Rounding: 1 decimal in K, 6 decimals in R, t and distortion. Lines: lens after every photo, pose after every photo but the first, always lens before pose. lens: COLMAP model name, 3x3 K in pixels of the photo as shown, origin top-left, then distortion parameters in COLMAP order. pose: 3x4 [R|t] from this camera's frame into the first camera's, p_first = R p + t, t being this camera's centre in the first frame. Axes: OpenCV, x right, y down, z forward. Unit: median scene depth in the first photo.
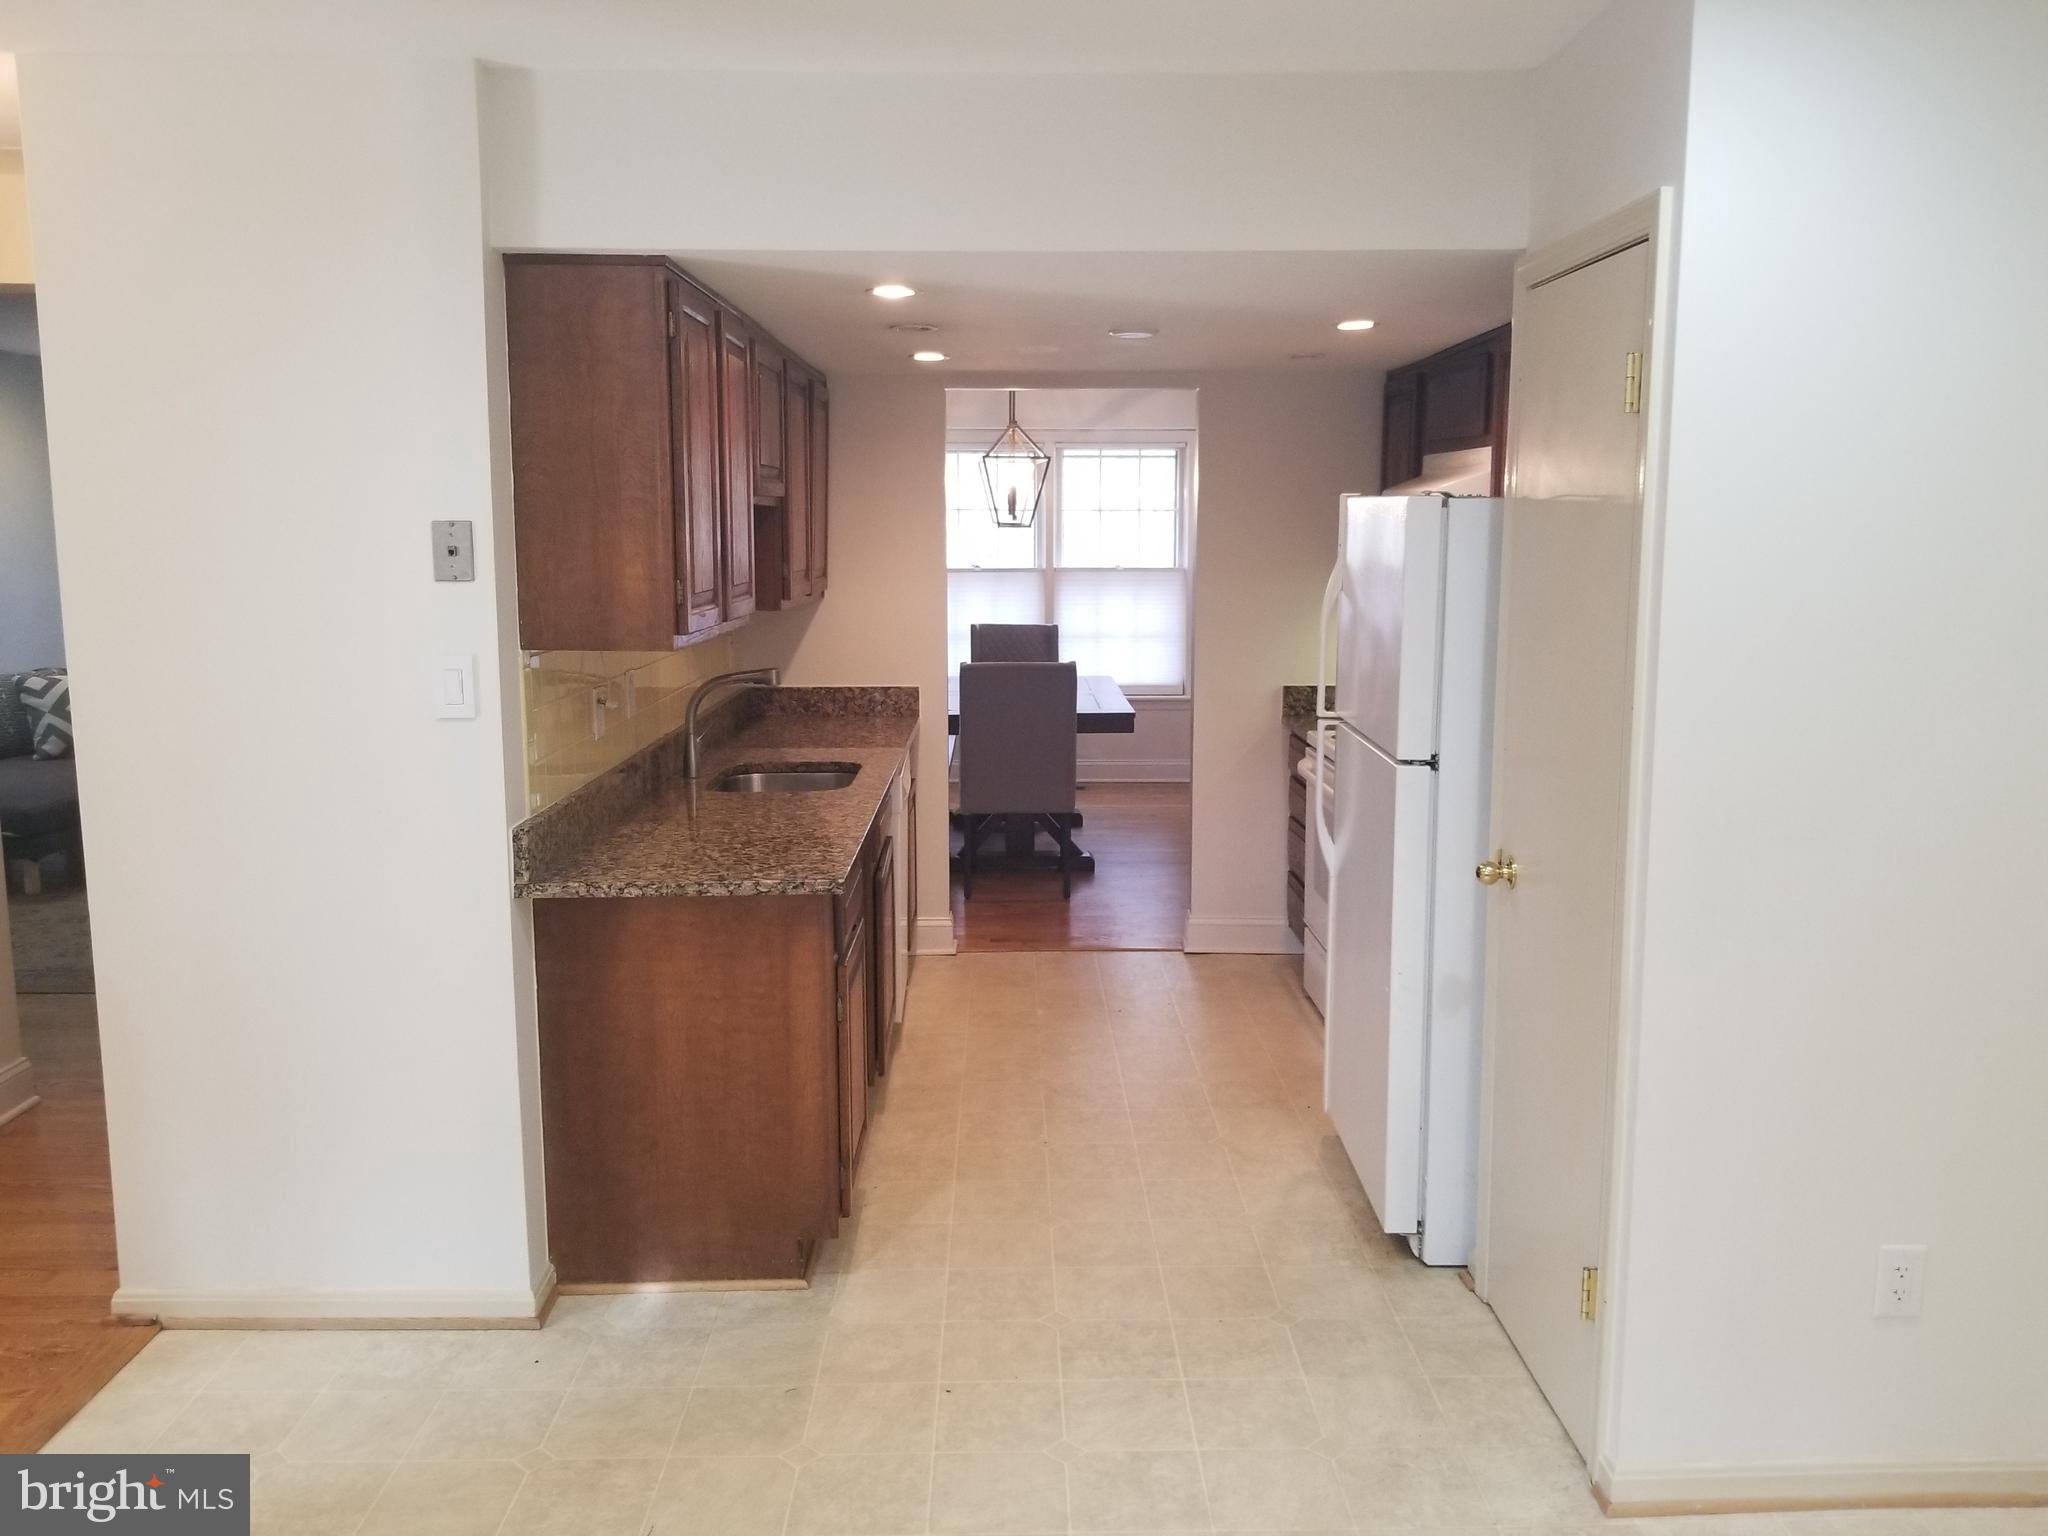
lens RADIAL K [[1605.9, 0, 1060.7], [0, 1605.9, 730.3], [0, 0, 1]] dist [0.058967, -0.100309]
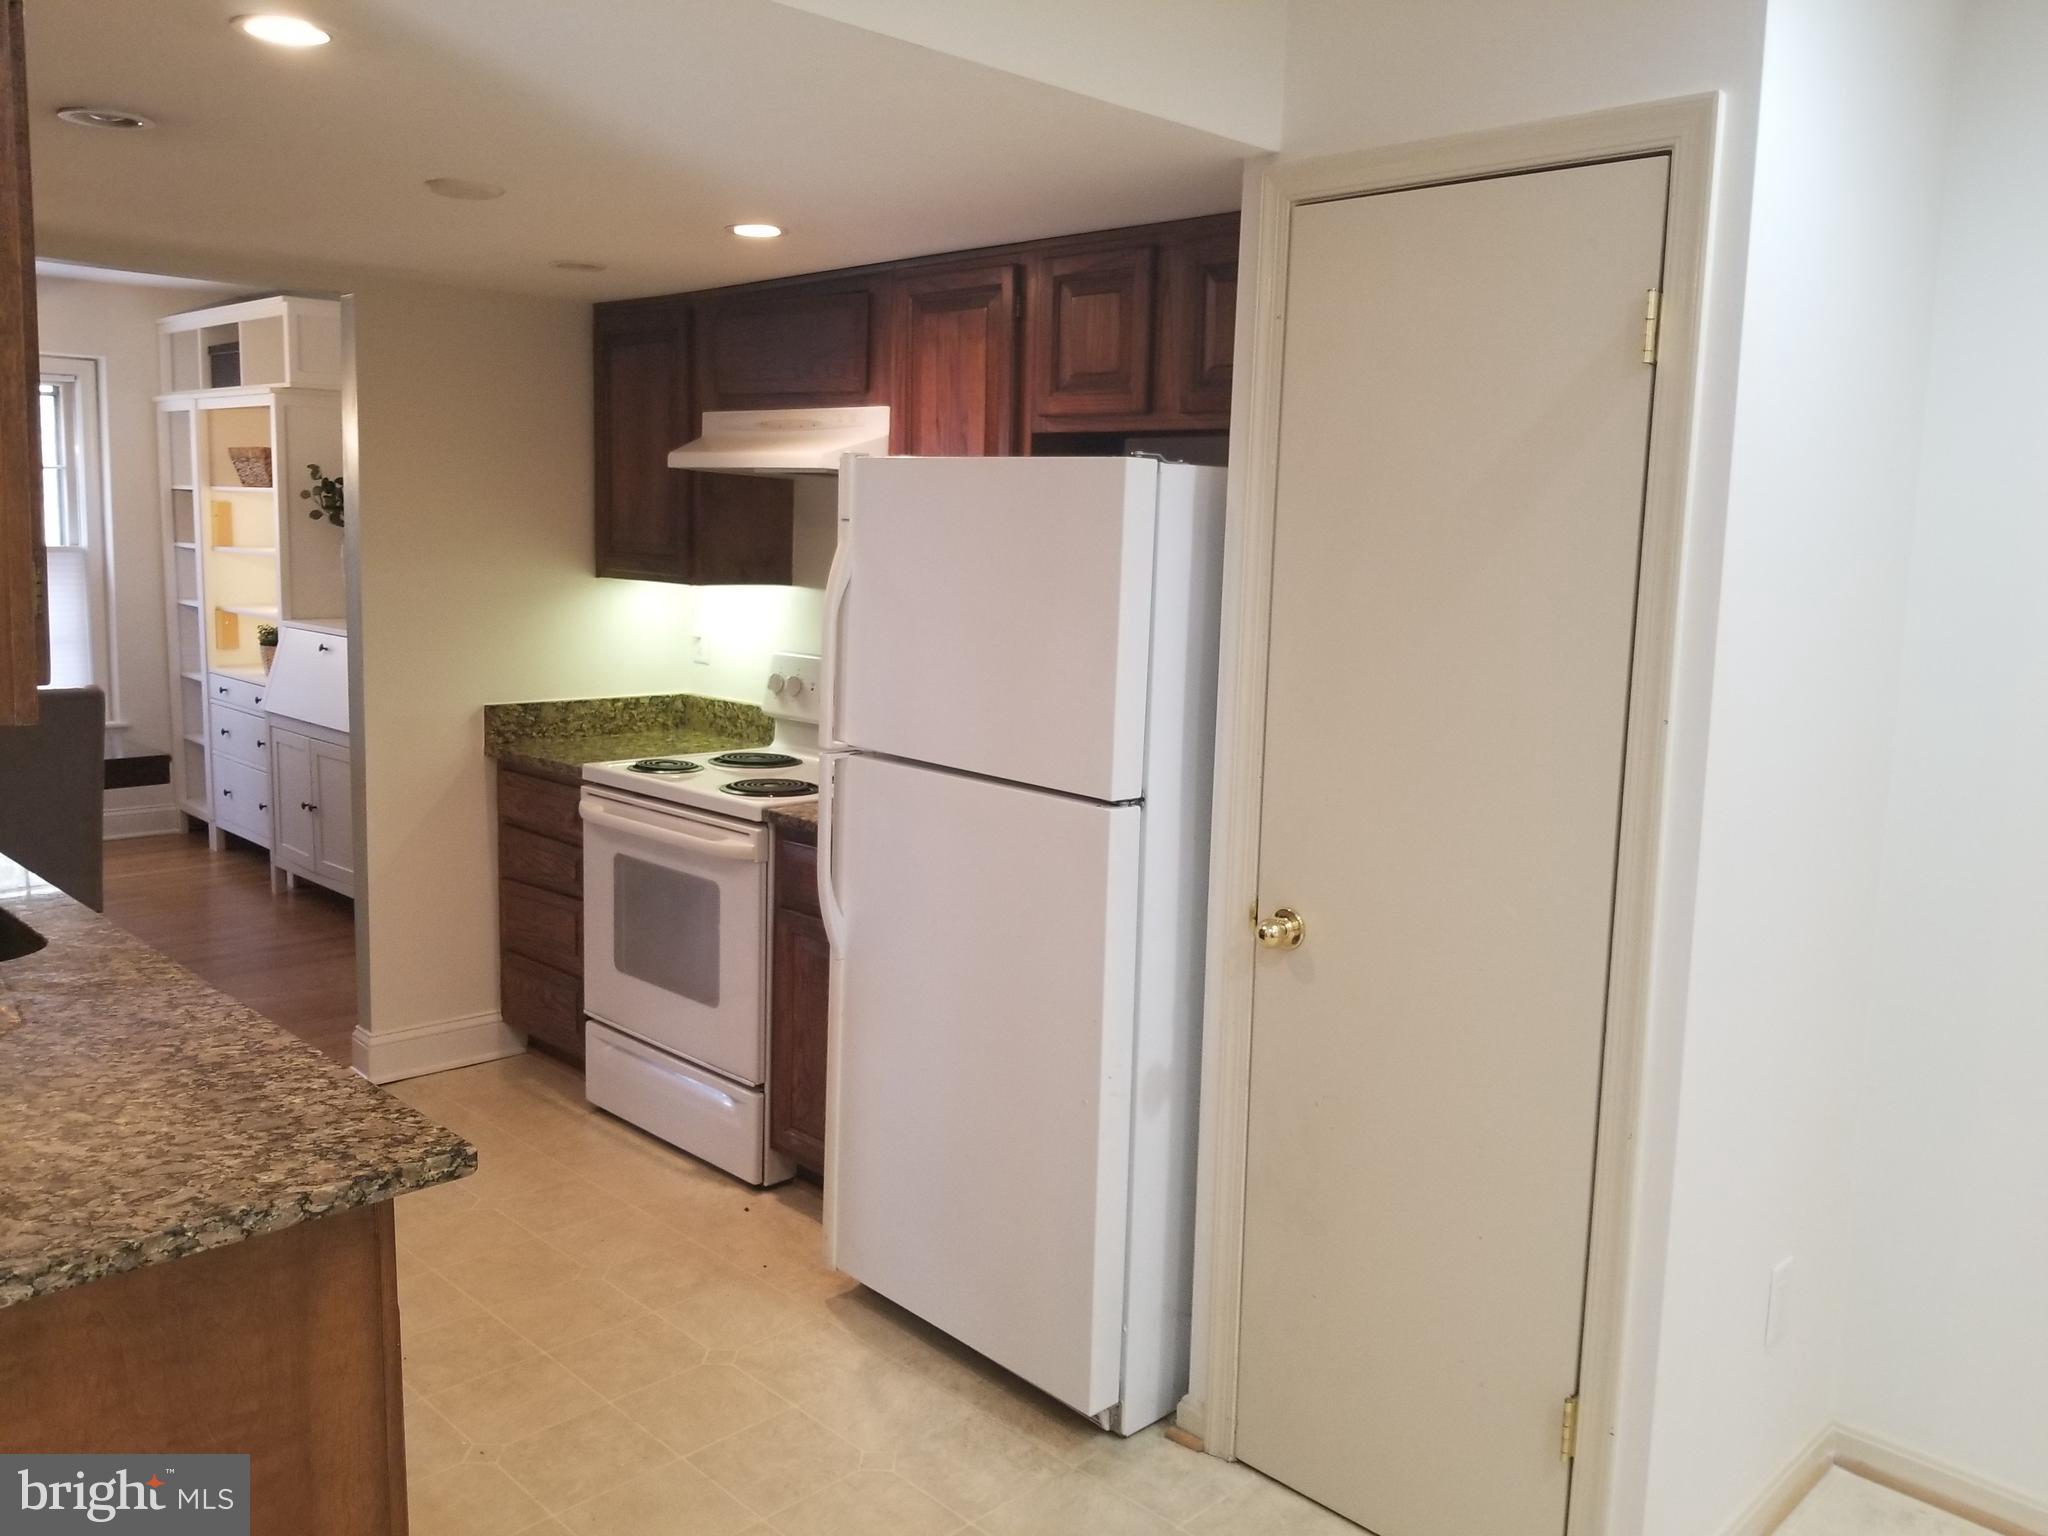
lens RADIAL K [[1590.2, 0, 1073.6], [0, 1590.2, 720.0], [0, 0, 1]] dist [0.046293, -0.083025]
pose [[0.714577, -0.062335, 0.696774, -0.324517], [0.061184, 0.997774, 0.026516, -0.041436], [-0.696876, 0.023684, 0.716800, 0.468879]]
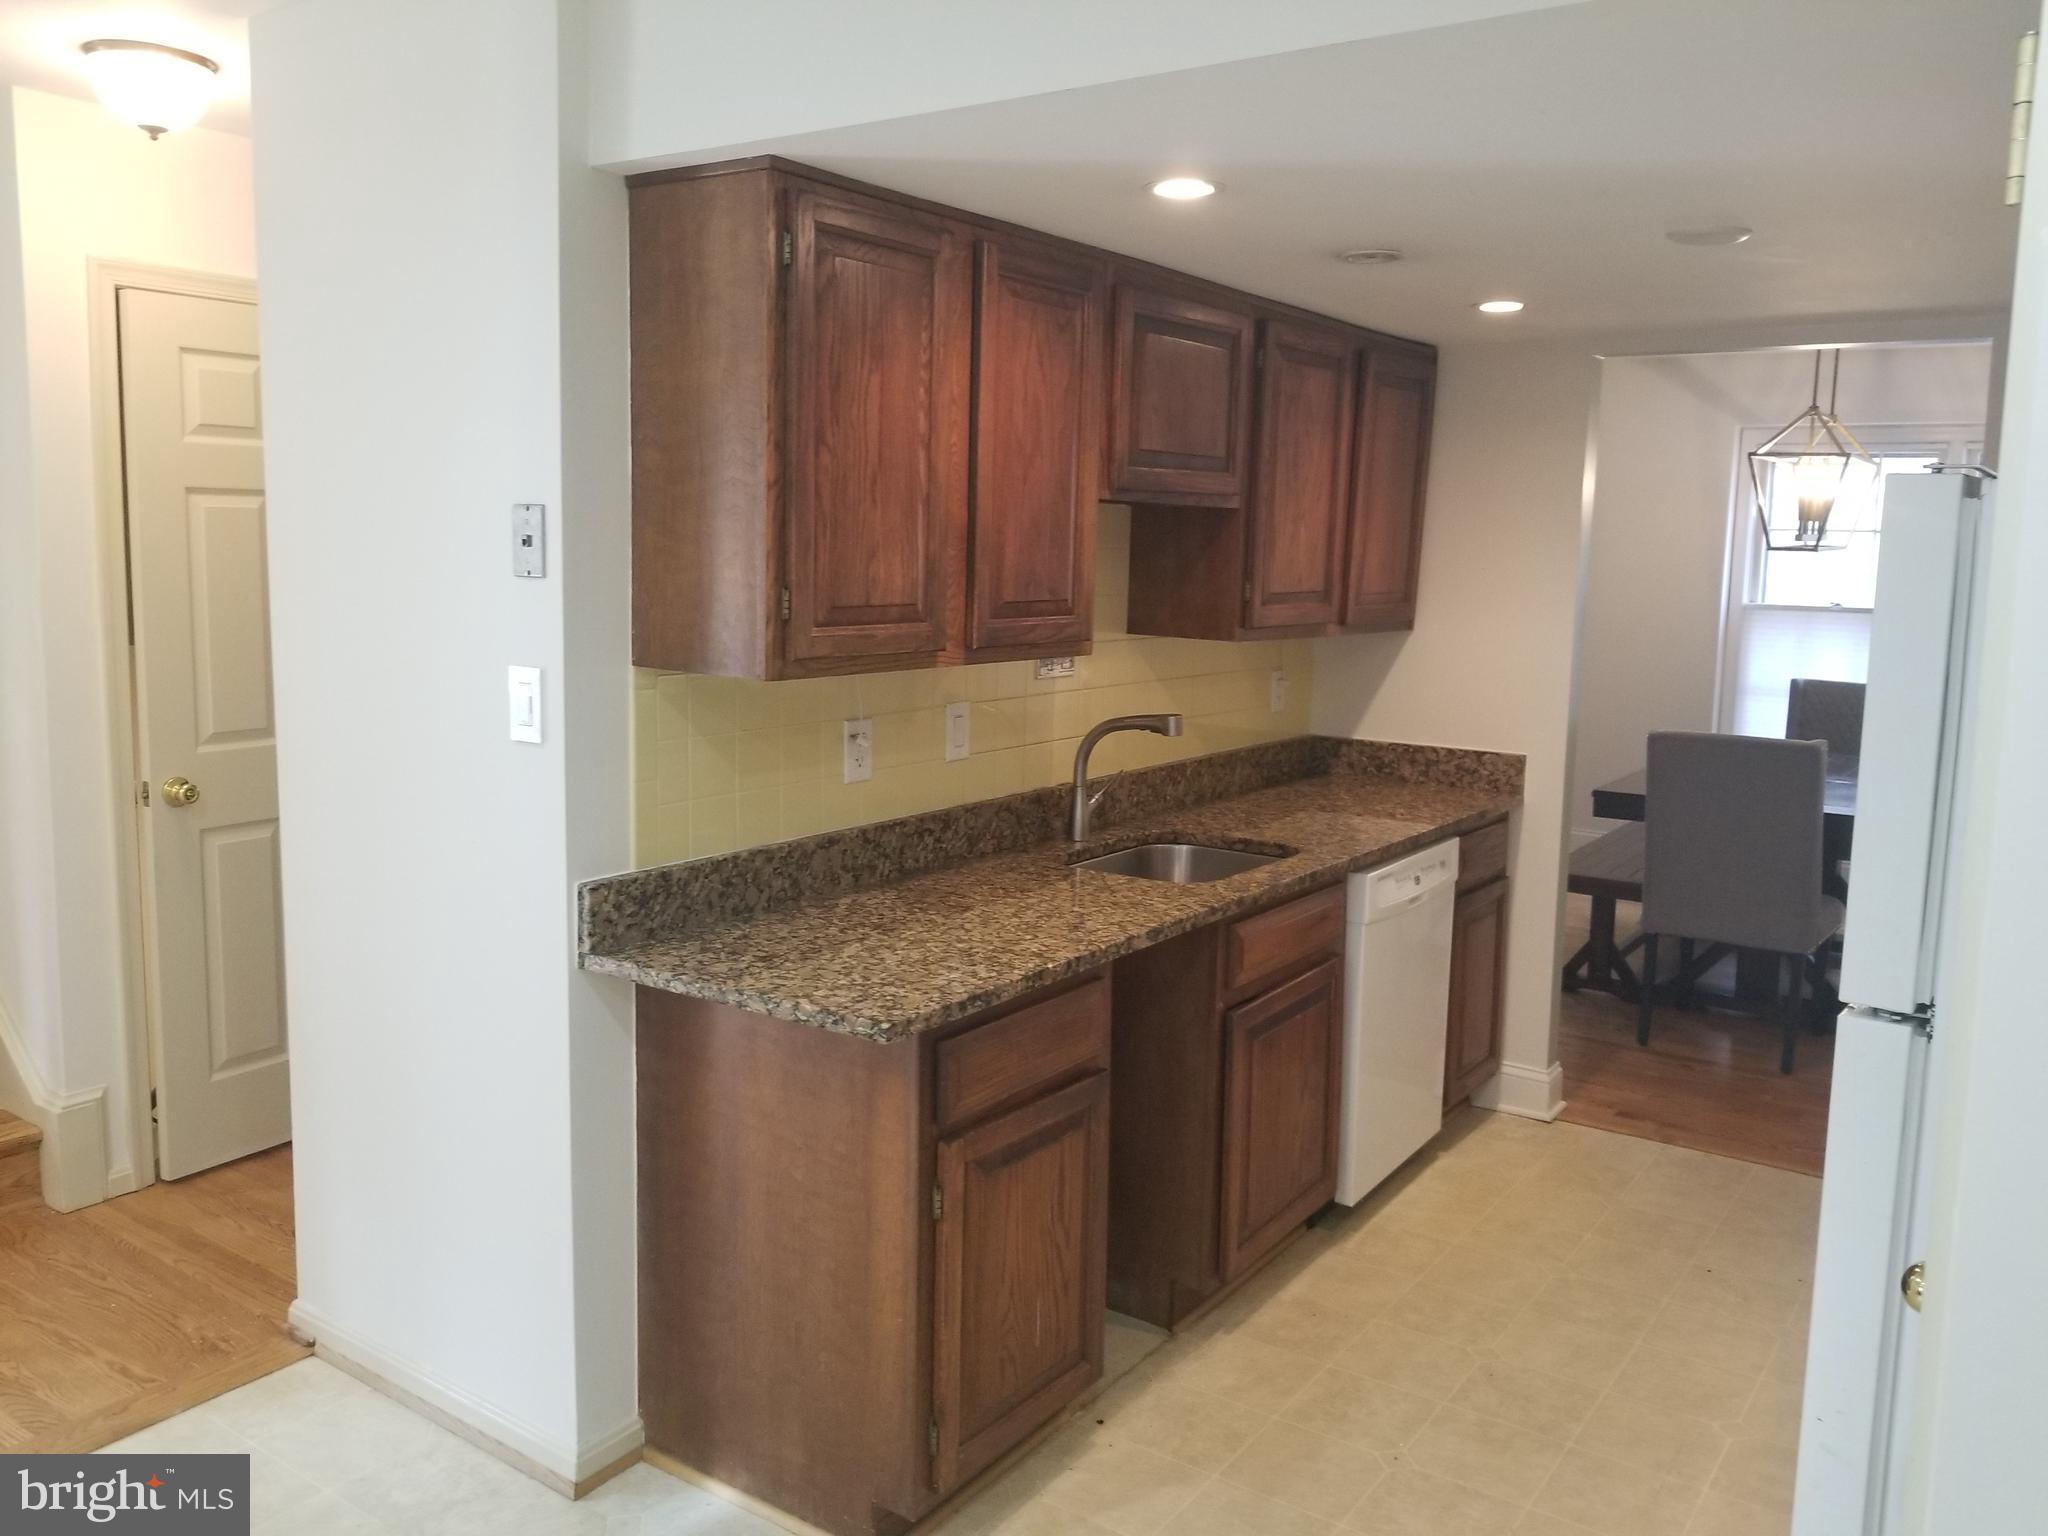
lens RADIAL K [[1605.9, 0, 1060.7], [0, 1605.9, 730.3], [0, 0, 1]] dist [0.058967, -0.100309]
pose [[0.799469, 0.088810, -0.594106, 0.306462], [-0.098843, 0.994979, 0.015724, -0.048672], [0.592519, 0.046152, 0.804233, 0.450236]]
